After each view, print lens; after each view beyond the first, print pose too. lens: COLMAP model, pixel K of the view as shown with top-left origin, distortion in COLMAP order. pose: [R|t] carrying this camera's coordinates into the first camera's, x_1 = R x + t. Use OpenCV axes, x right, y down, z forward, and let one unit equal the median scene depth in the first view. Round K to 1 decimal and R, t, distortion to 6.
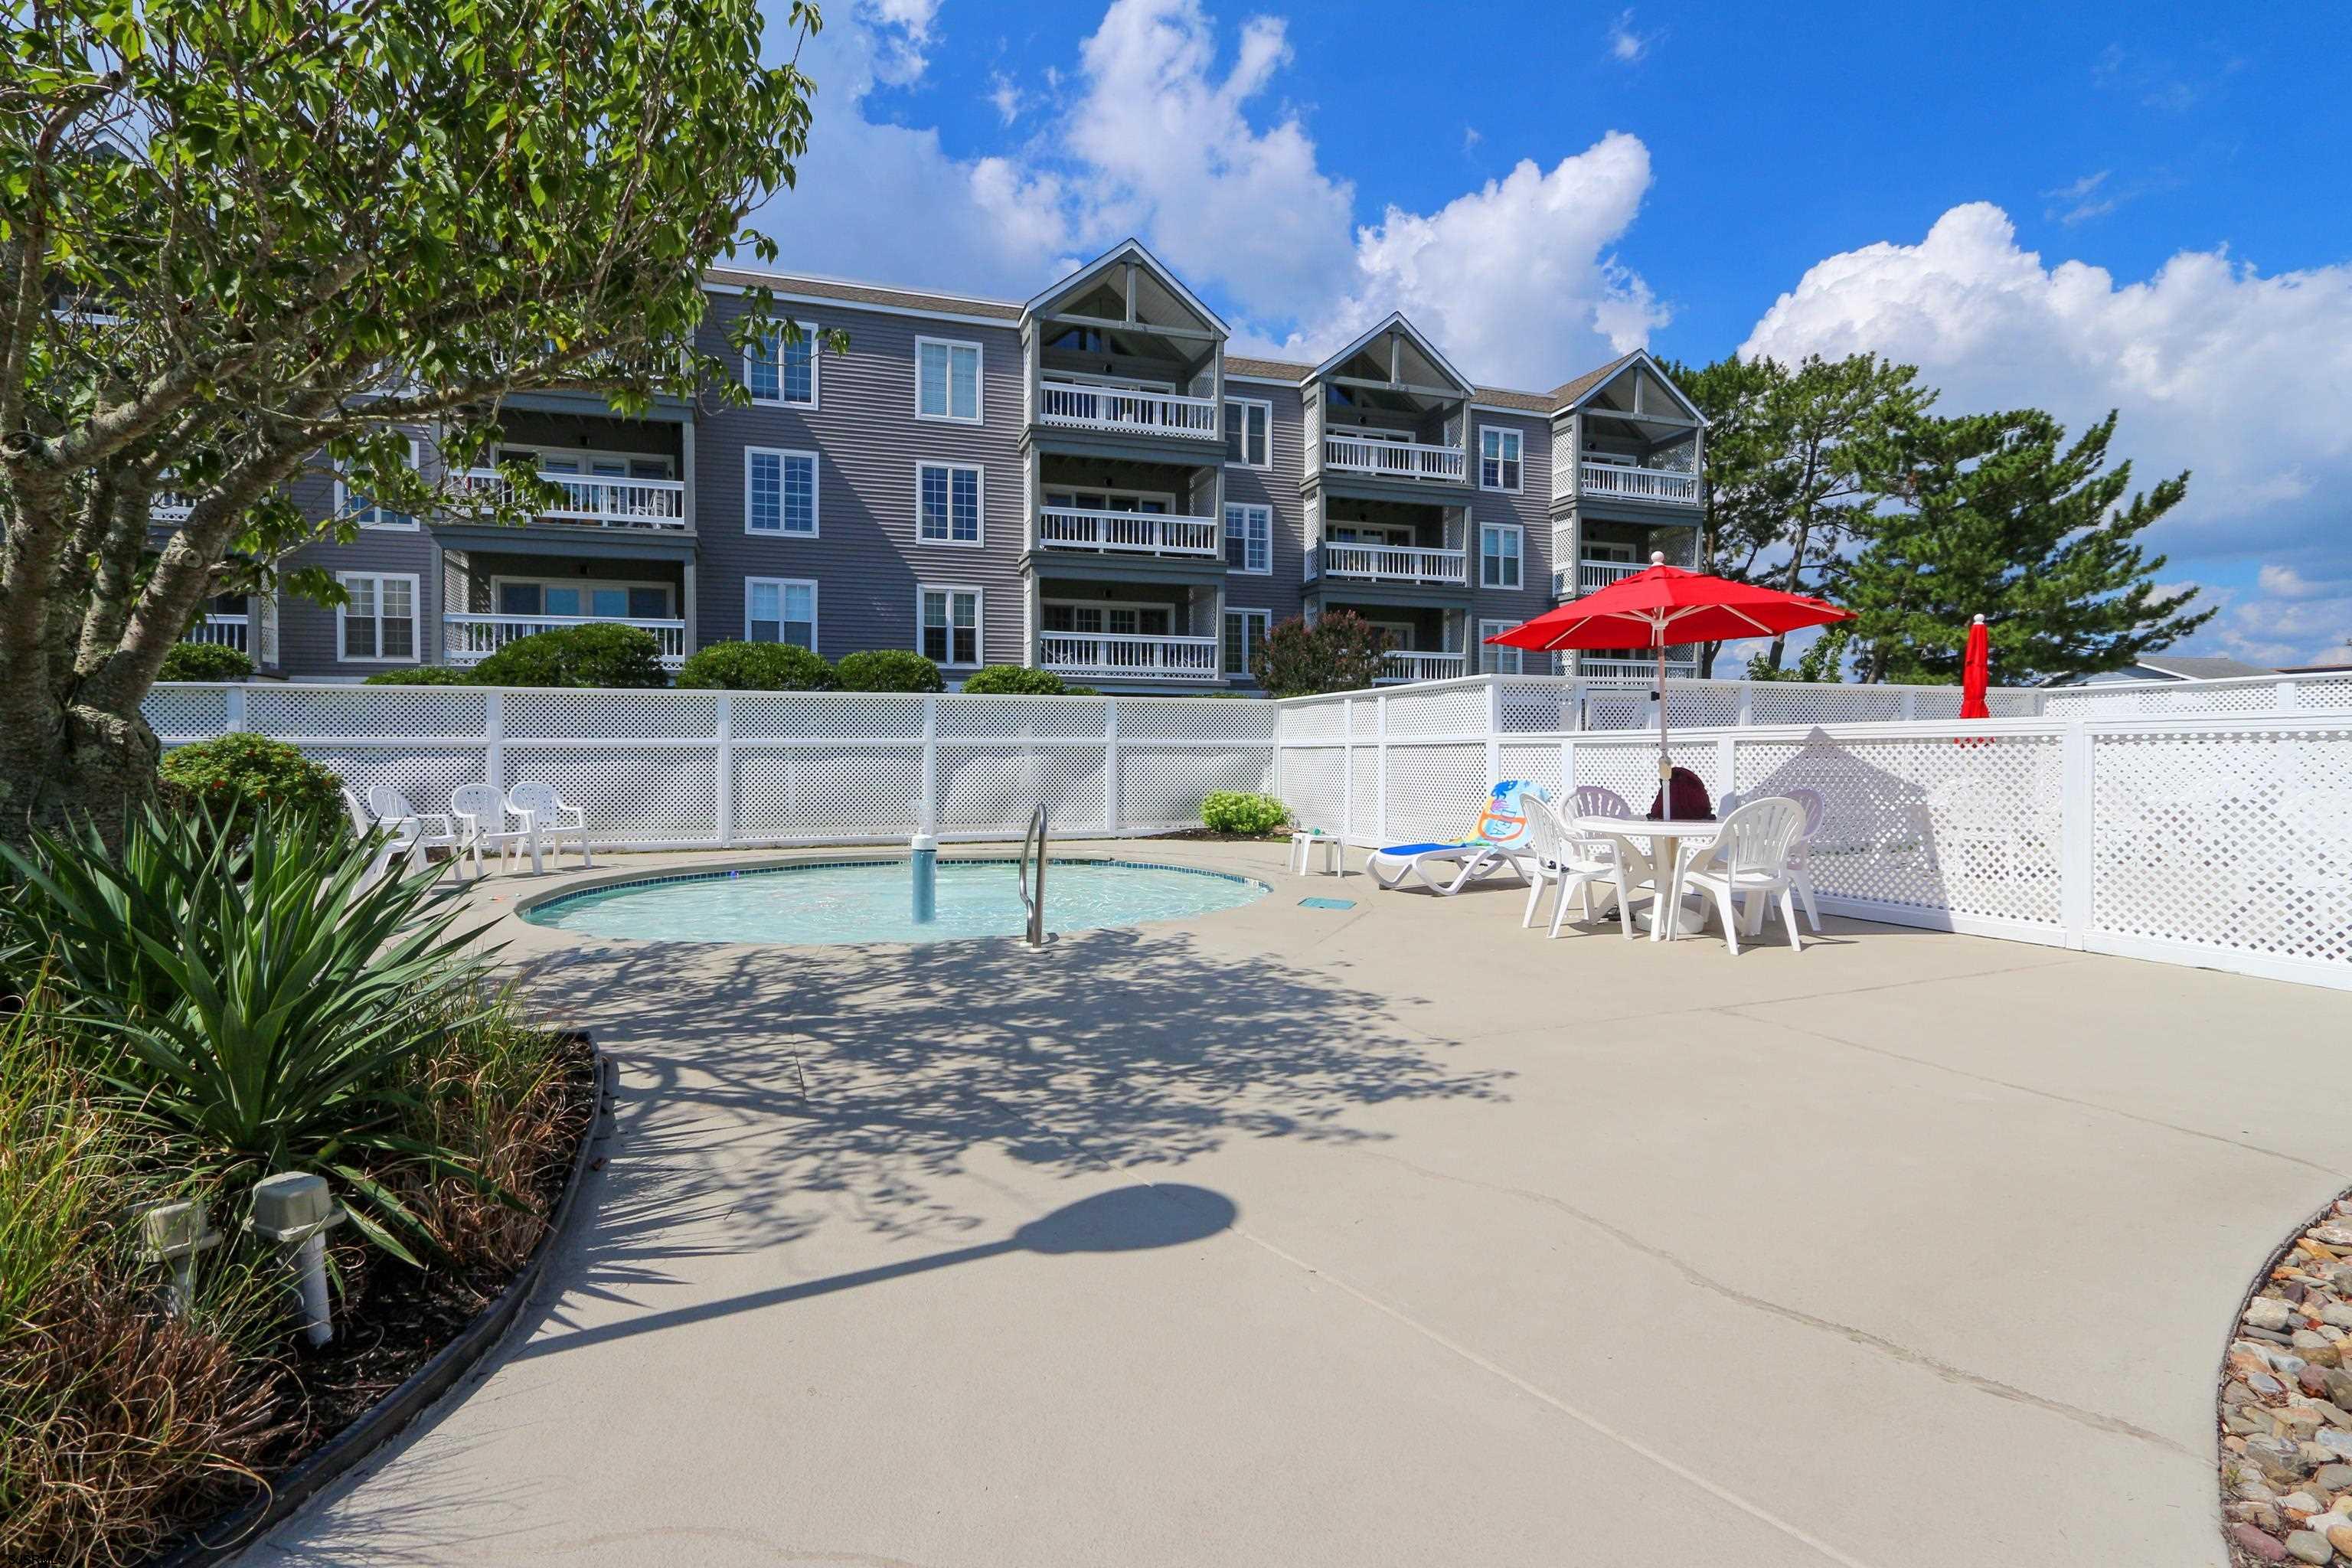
lens RADIAL K [[1101.9, 0, 1168.7], [0, 1101.9, 768.4], [0, 0, 1]] dist [-0.020843, 0.003291]
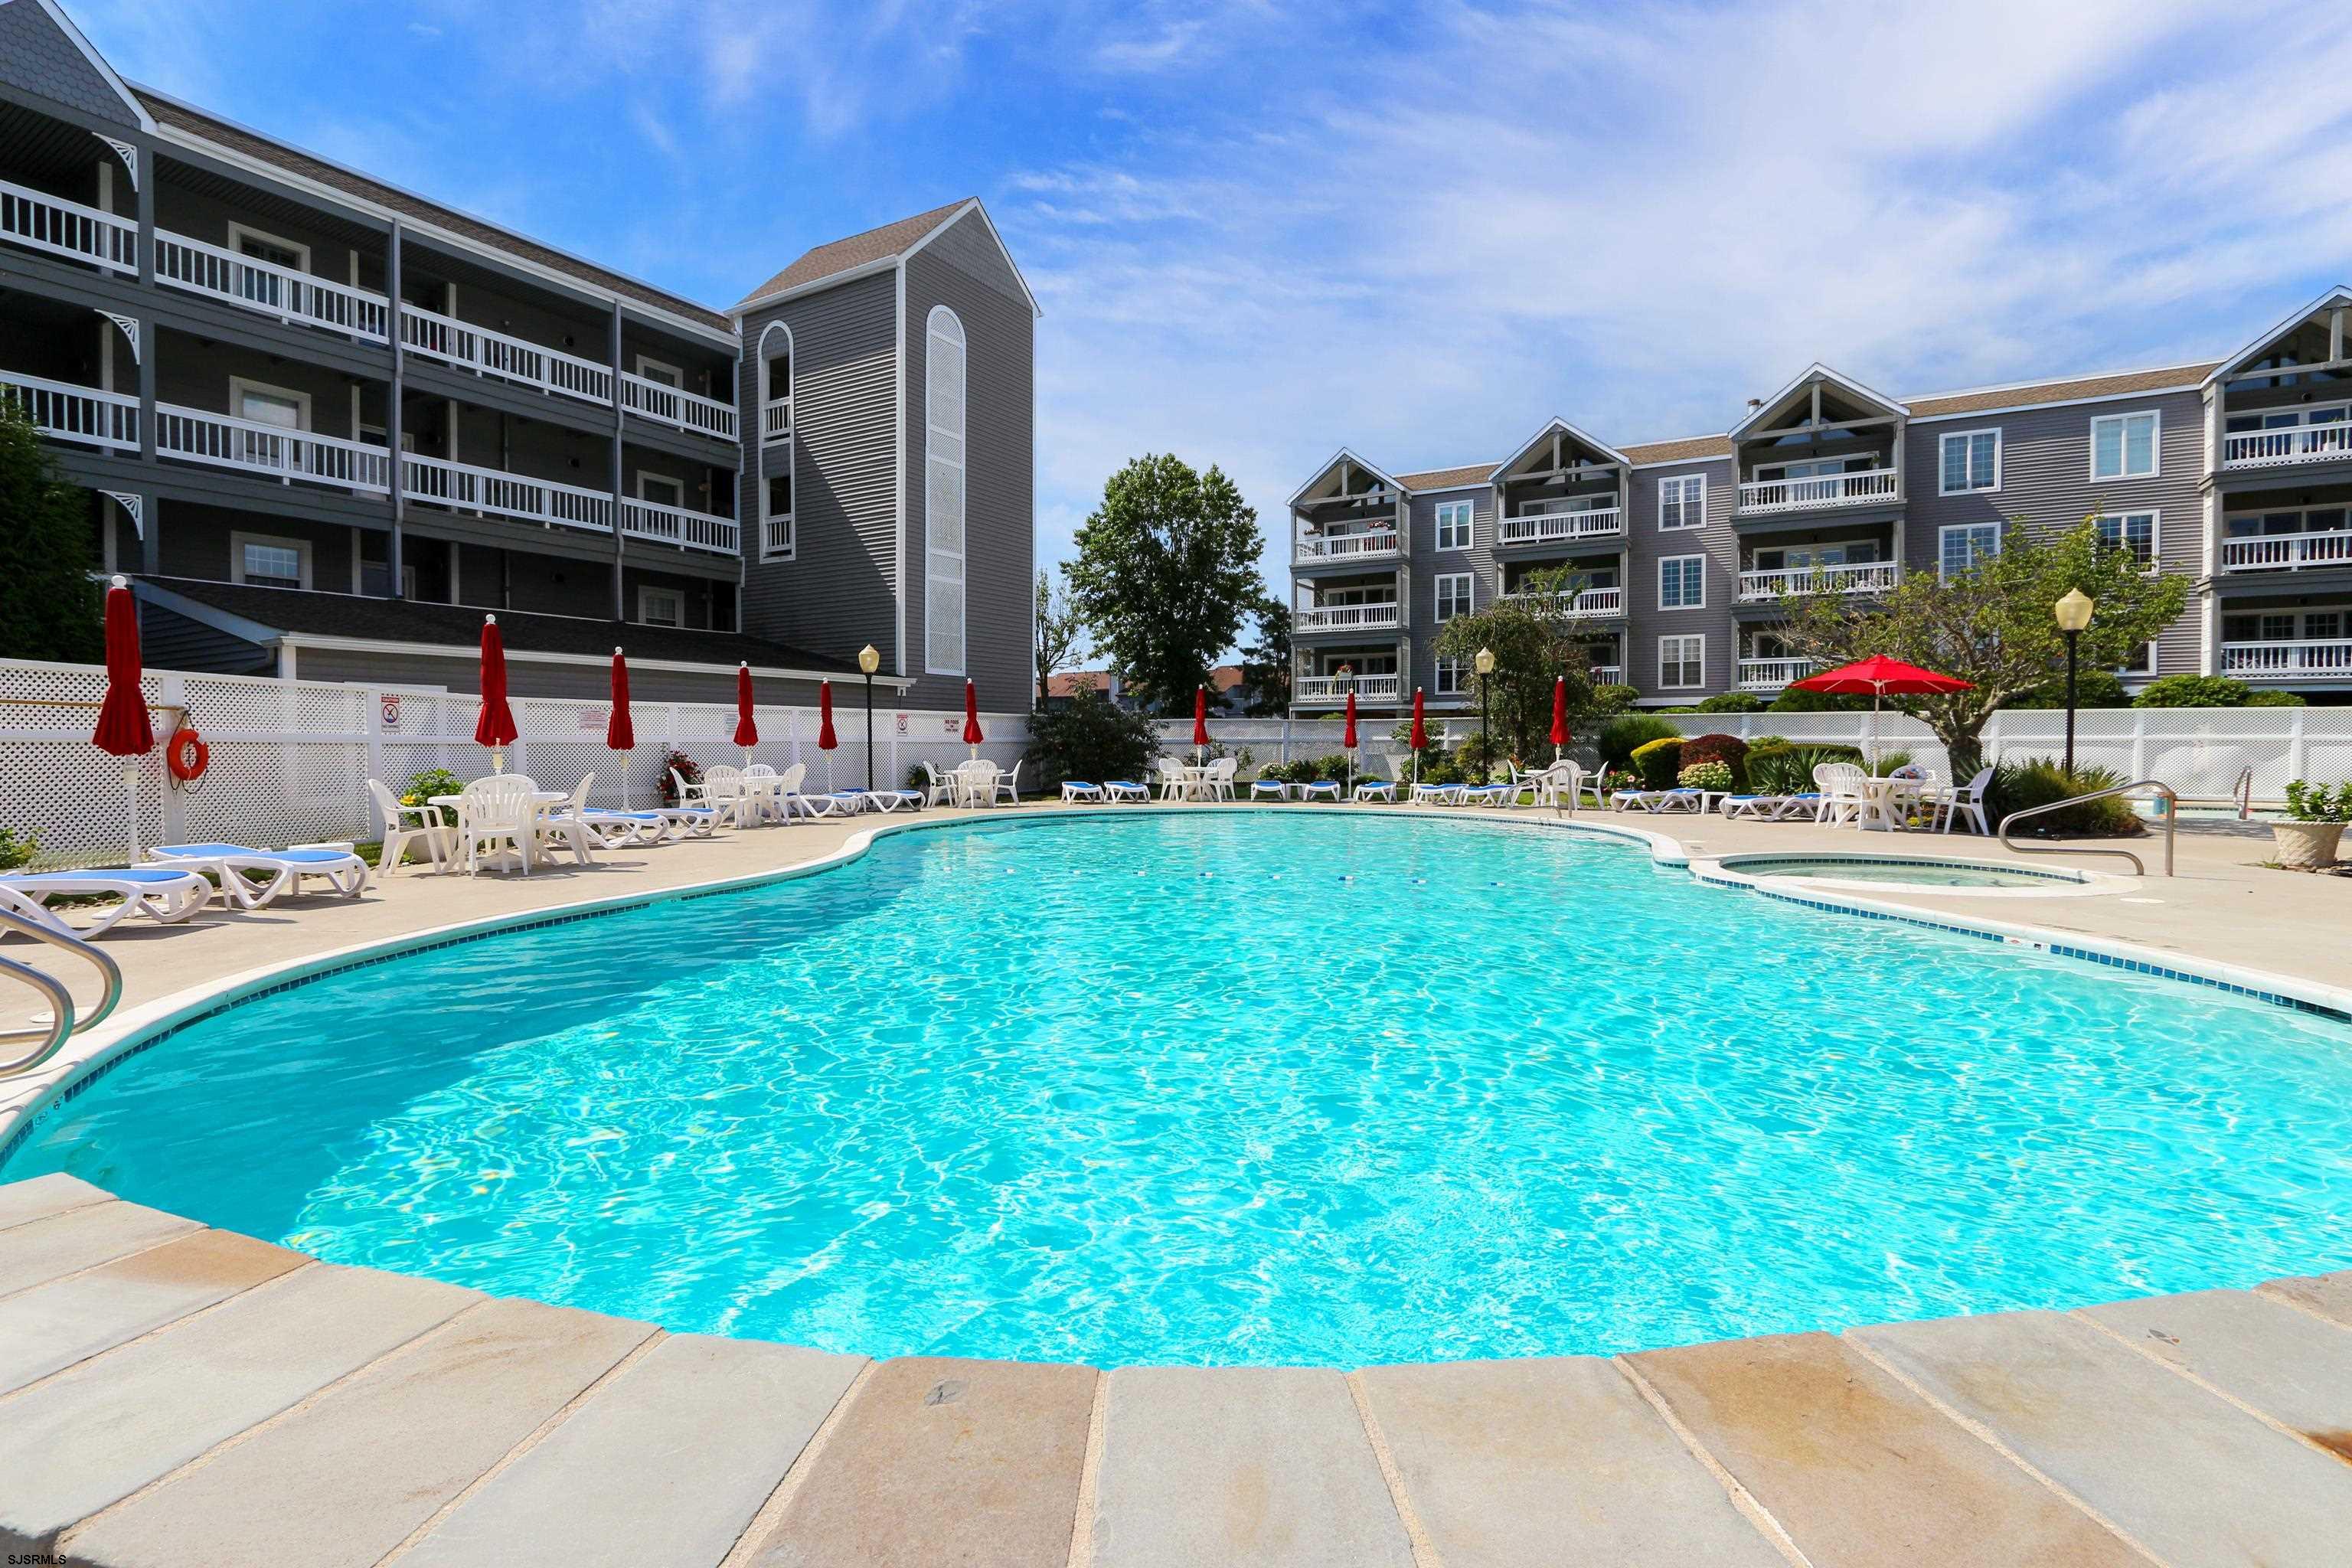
lens RADIAL K [[1101.9, 0, 1146.7], [0, 1101.9, 762.0], [0, 0, 1]] dist [-0.020843, 0.003291]
pose [[0.633824, 0.016890, -0.773293, 0.054527], [-0.014192, 0.999847, 0.010207, 0.009122], [0.773347, 0.004505, 0.633967, -0.638375]]
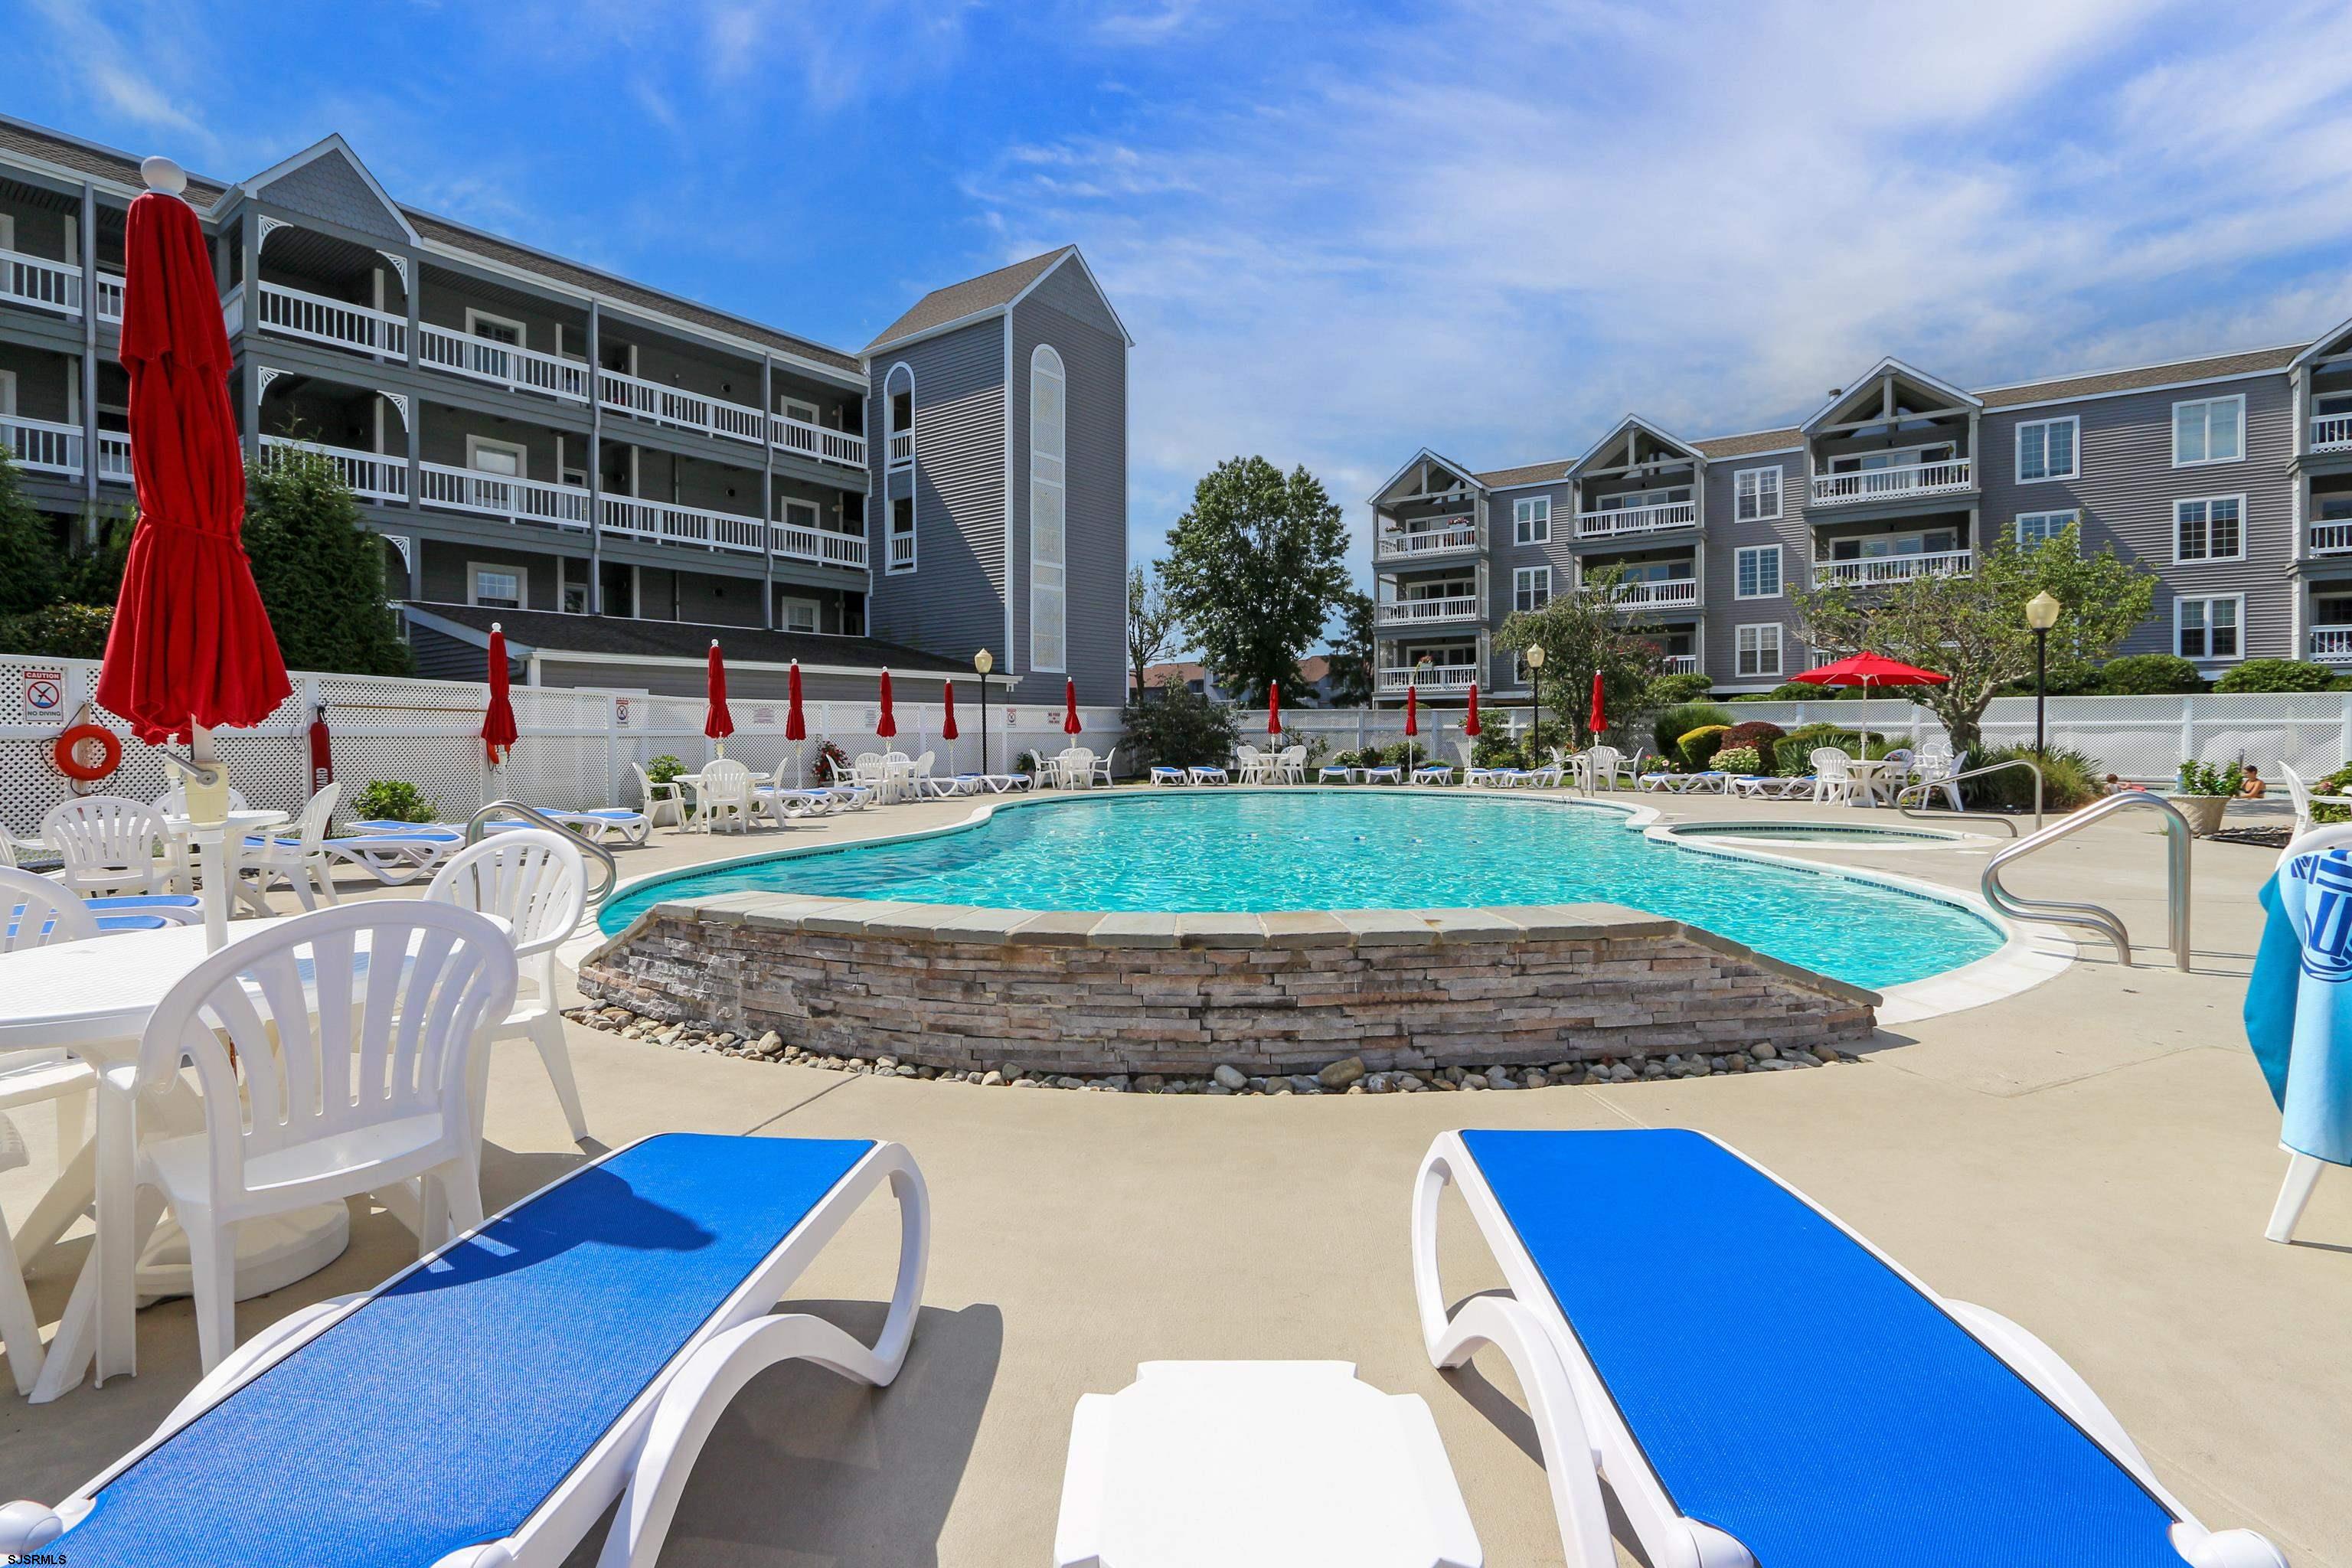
lens RADIAL K [[1101.9, 0, 1140.8], [0, 1101.9, 742.3], [0, 0, 1]] dist [-0.020843, 0.003291]
pose [[0.558285, 0.008367, -0.829607, 0.146118], [-0.009955, 0.999945, 0.003385, 0.009177], [0.829590, 0.006369, 0.558337, -0.692775]]
